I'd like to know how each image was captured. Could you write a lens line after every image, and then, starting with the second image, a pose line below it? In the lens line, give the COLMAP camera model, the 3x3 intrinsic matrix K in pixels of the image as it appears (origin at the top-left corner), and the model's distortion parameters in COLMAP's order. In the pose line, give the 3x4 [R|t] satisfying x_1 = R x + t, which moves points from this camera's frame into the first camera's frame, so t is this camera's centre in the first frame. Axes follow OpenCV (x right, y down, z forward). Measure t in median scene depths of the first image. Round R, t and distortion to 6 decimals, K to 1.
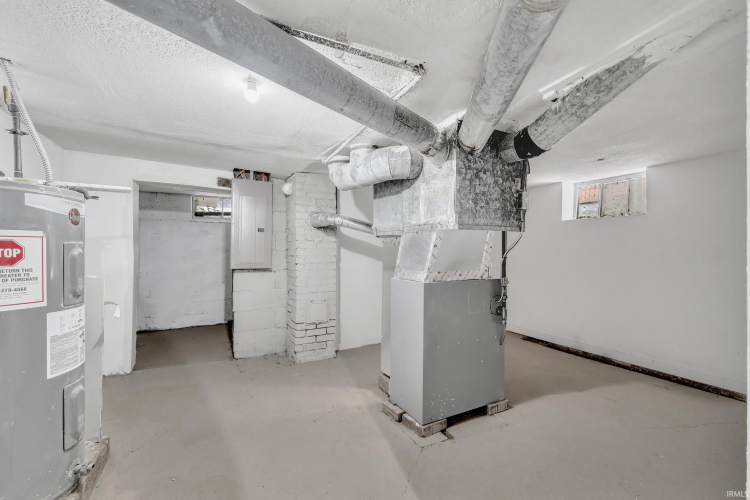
lens RADIAL K [[321.6, 0, 372.9], [0, 321.6, 254.5], [0, 0, 1]] dist [0.002170, -0.001387]
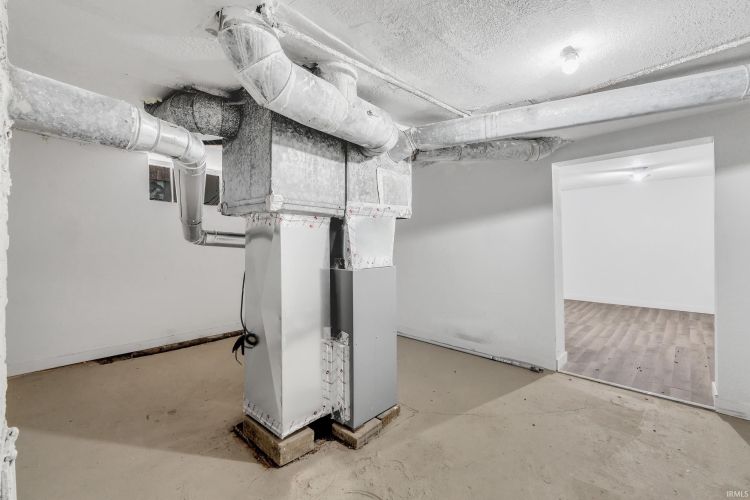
lens RADIAL K [[321.6, 0, 372.7], [0, 321.6, 245.4], [0, 0, 1]] dist [0.002170, -0.001387]
pose [[-0.313741, -0.018345, 0.949331, -0.602084], [0.010888, 0.999678, 0.022916, -0.006155], [-0.949446, 0.017526, -0.313441, 1.046174]]
